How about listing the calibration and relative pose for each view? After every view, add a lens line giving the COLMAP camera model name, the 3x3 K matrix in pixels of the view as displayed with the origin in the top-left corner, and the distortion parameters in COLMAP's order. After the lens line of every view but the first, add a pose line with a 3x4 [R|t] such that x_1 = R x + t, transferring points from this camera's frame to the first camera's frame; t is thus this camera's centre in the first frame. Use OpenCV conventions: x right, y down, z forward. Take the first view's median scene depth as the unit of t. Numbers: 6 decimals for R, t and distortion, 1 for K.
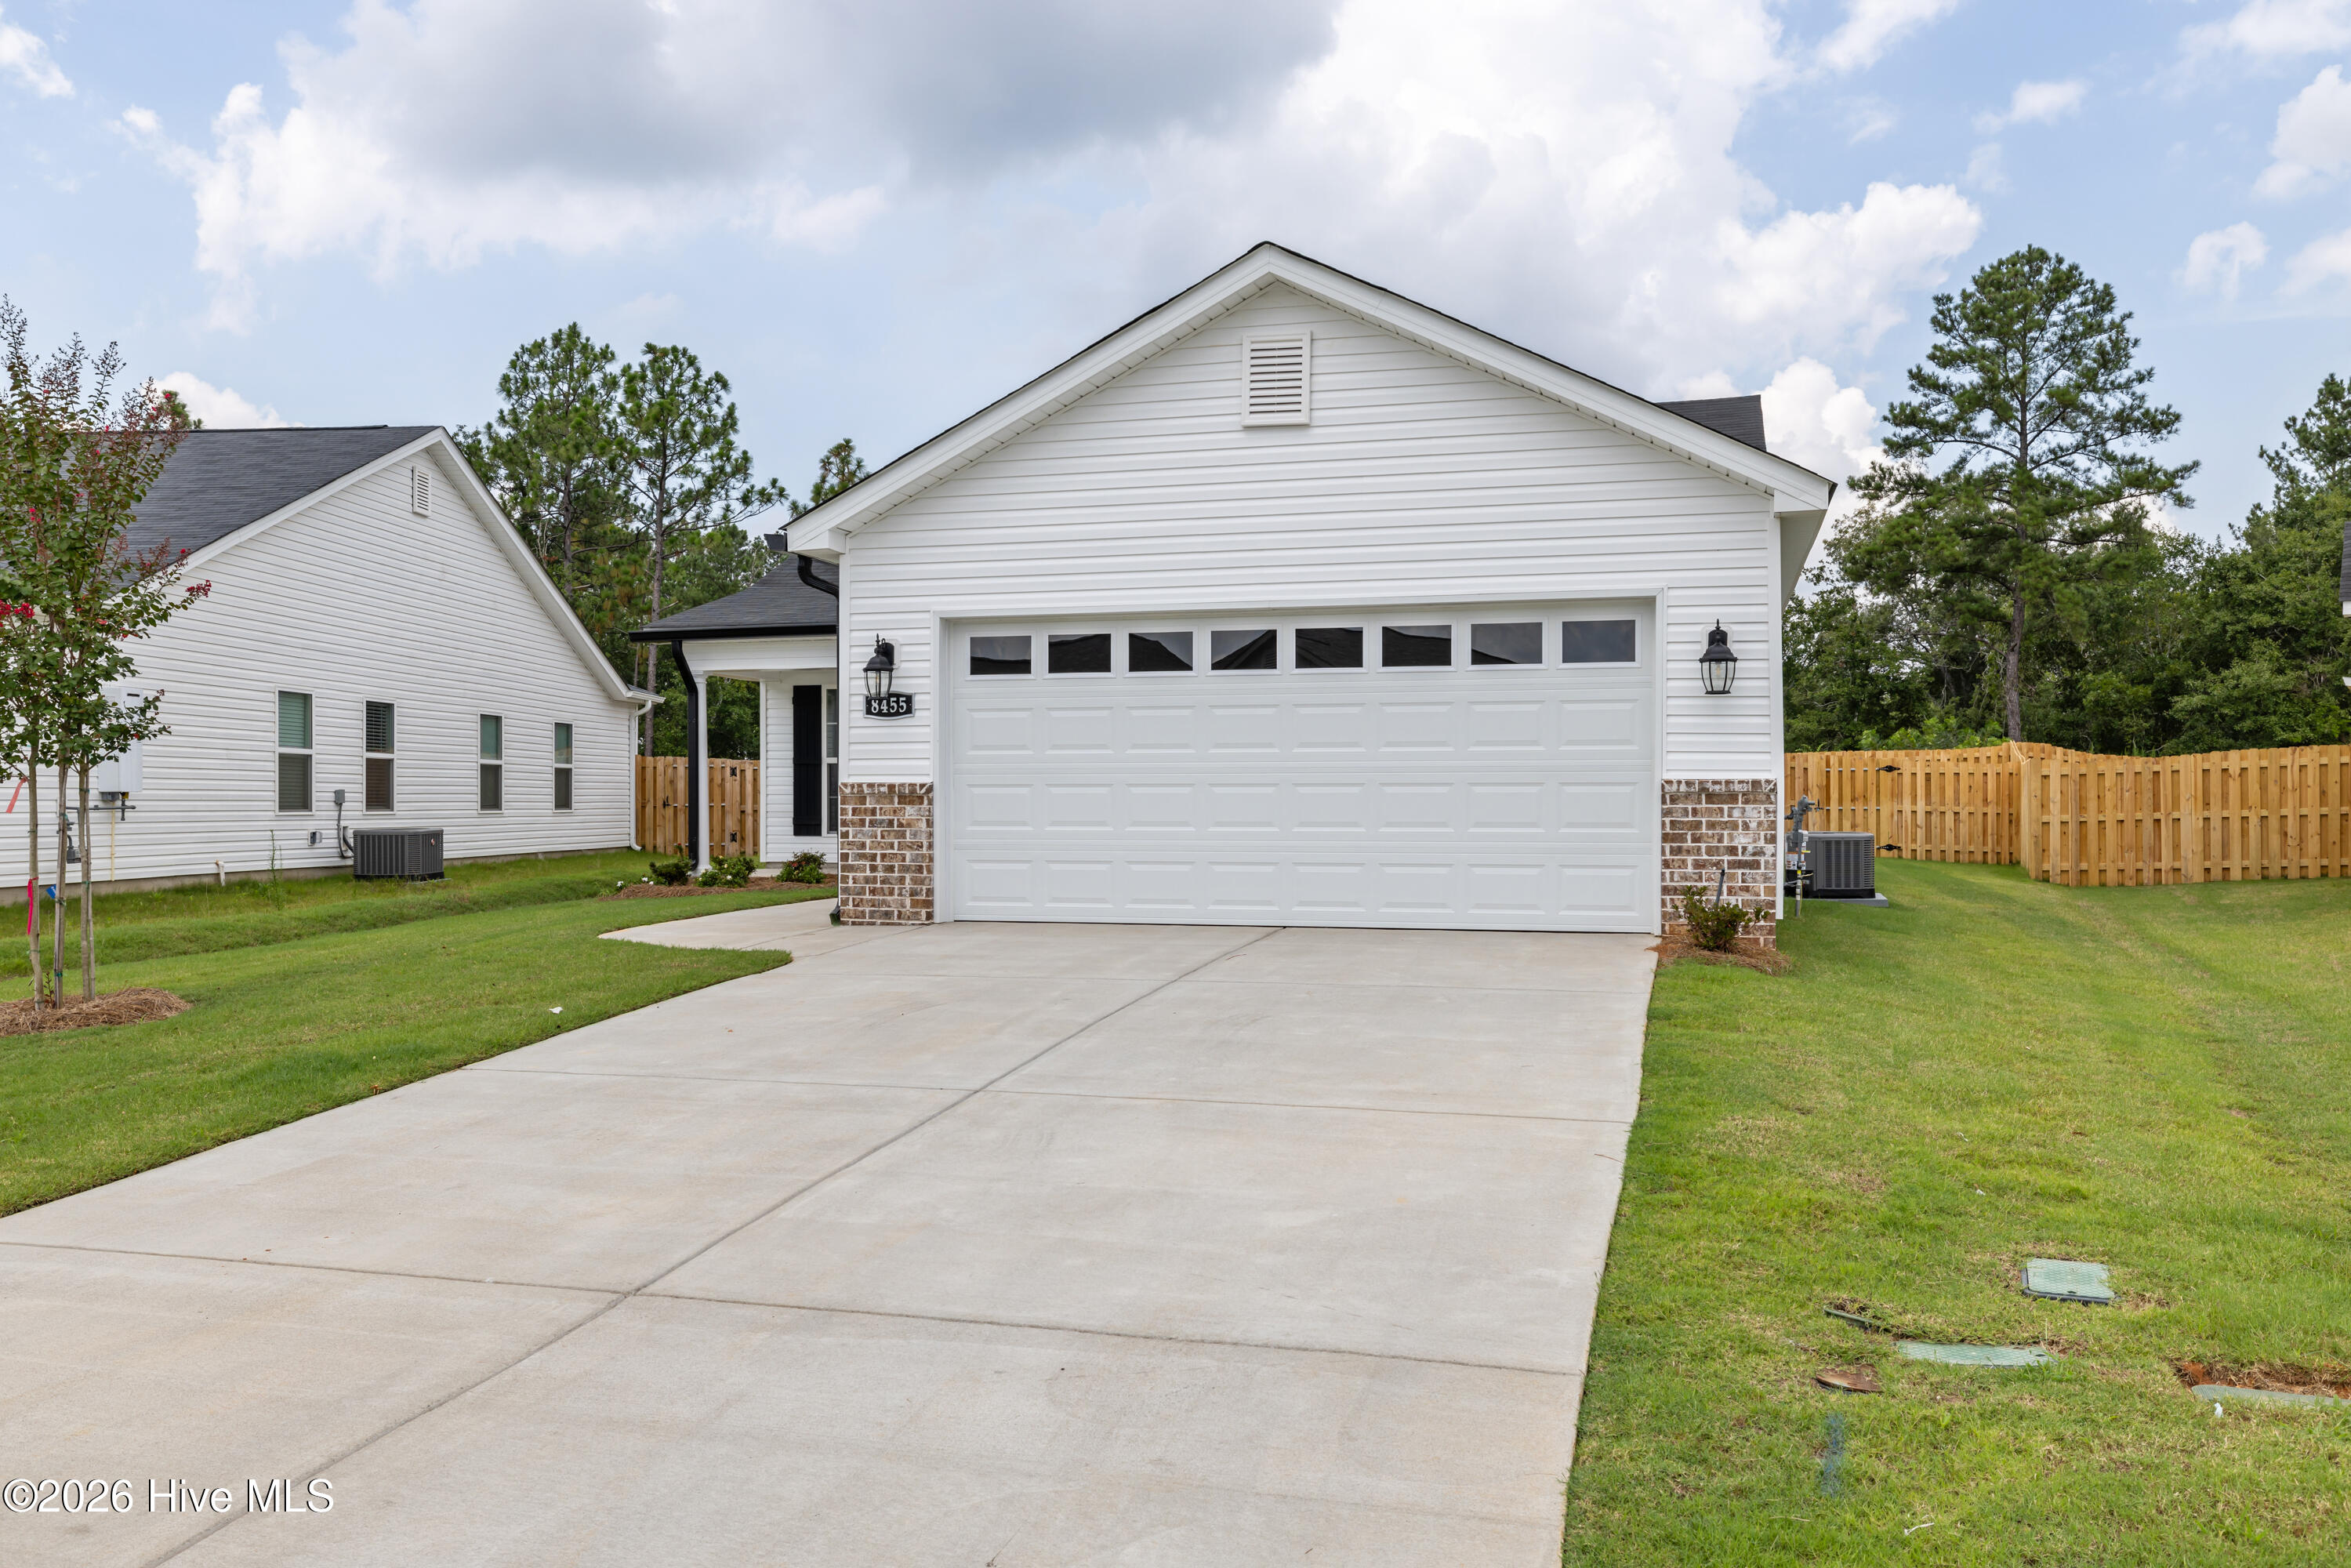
lens RADIAL K [[1907.6, 0, 1167.3], [0, 1907.6, 804.8], [0, 0, 1]] dist [0.005929, -0.017096]
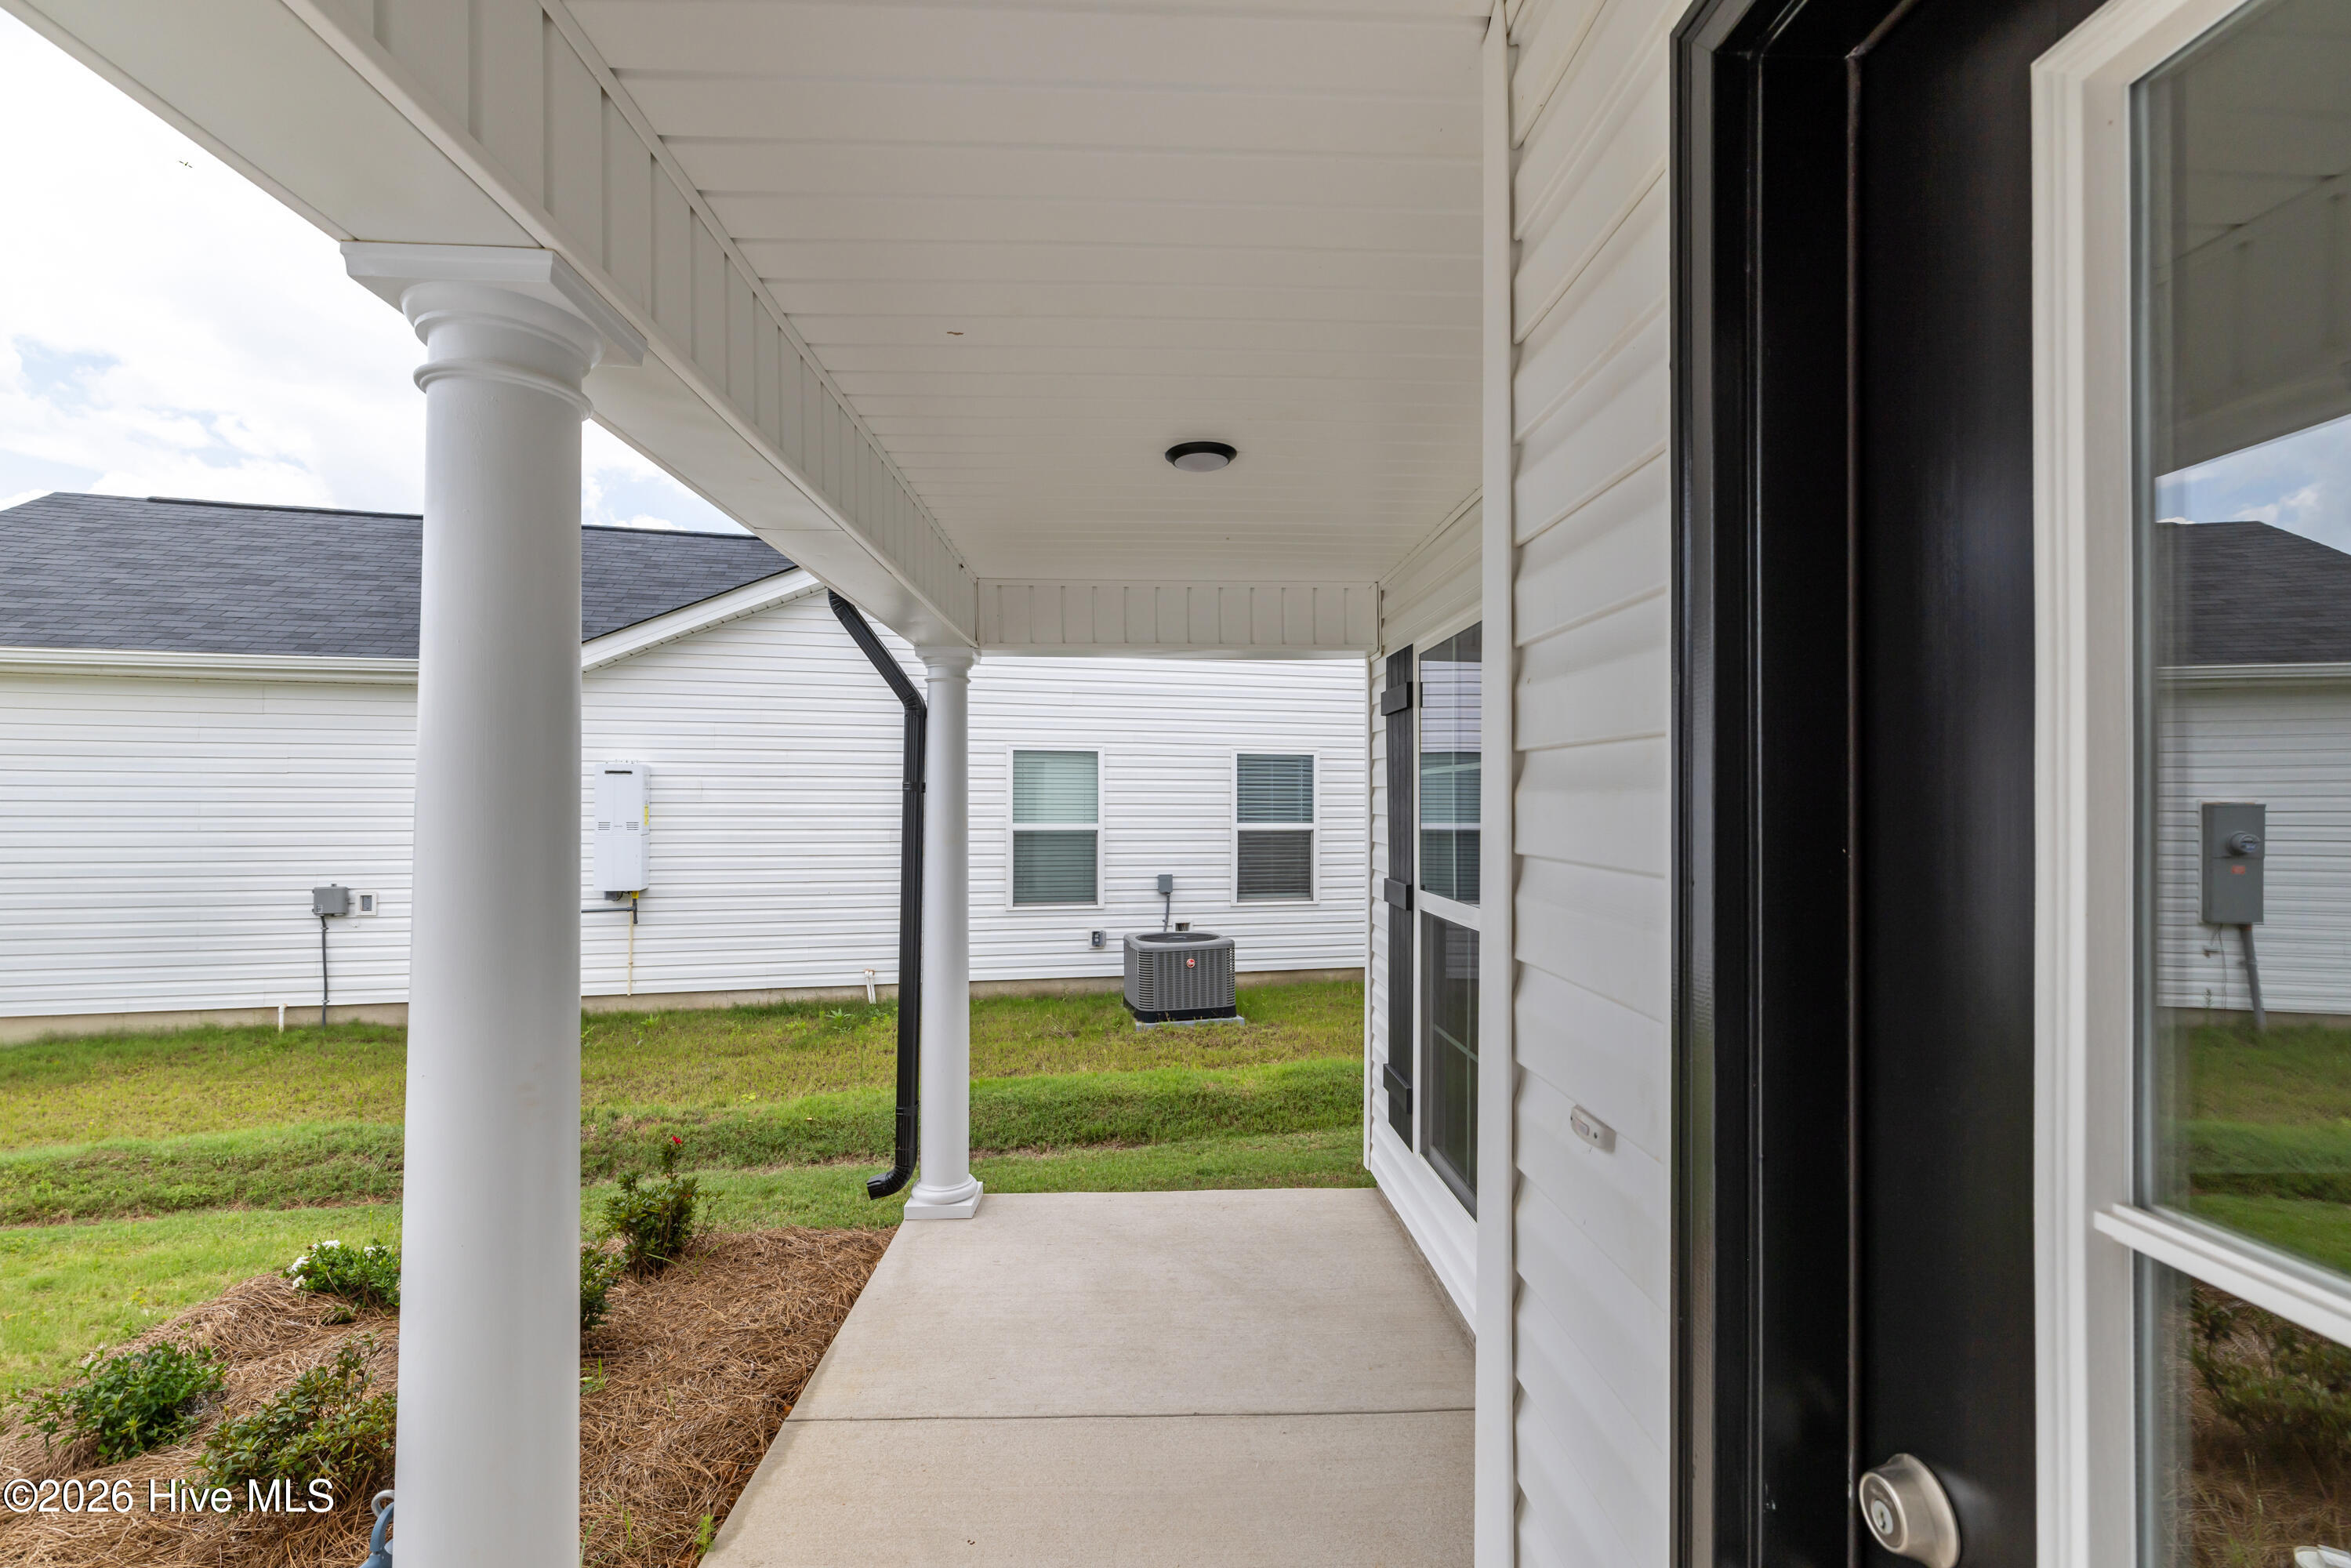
lens RADIAL K [[1038.2, 0, 1175.5], [0, 1038.2, 784.0], [0, 0, 1]] dist [-0.001304, 0.000884]
pose [[0.302584, -0.005717, -0.953106, -0.040474], [-0.005697, 0.999953, -0.007806, -0.040833], [0.953106, 0.007792, 0.302537, 0.883731]]
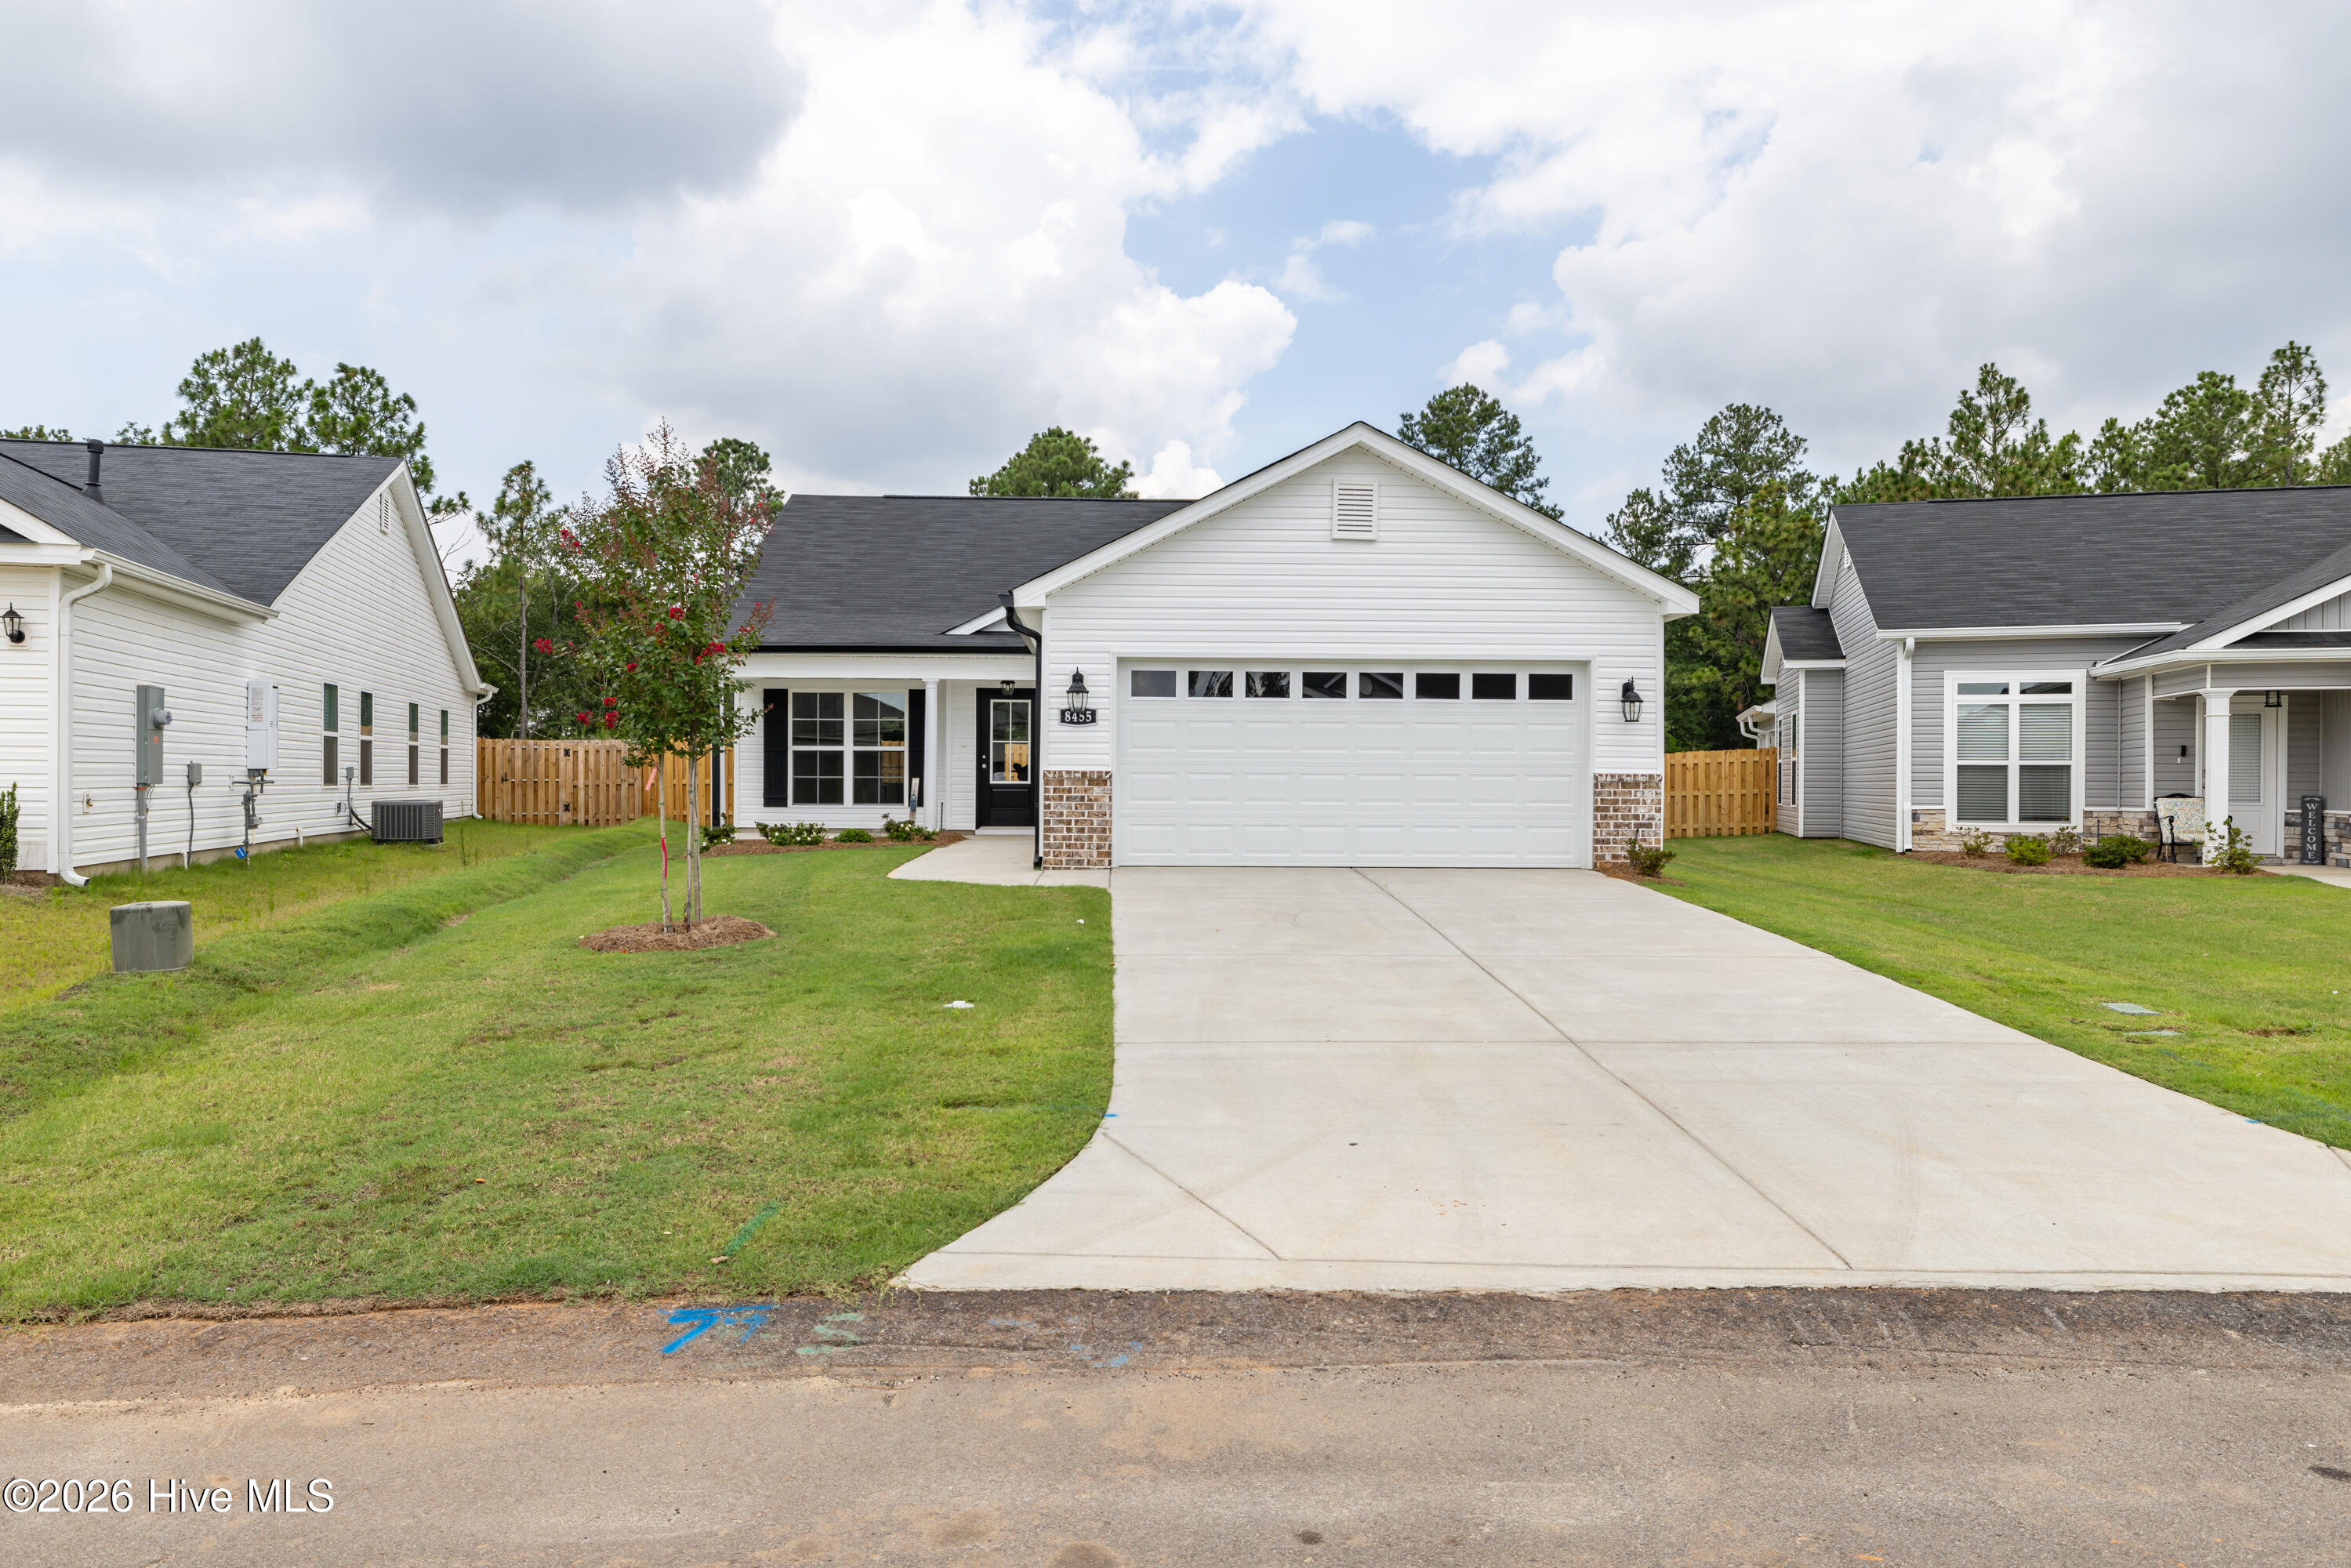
lens RADIAL K [[1594.3, 0, 1168.9], [0, 1594.3, 783.0], [0, 0, 1]] dist [0.021802, -0.032230]
pose [[0.950859, 0.005873, 0.309568, -0.260402], [-0.006330, 0.999980, 0.000470, -0.001779], [-0.309559, -0.002406, 0.950877, -0.094076]]
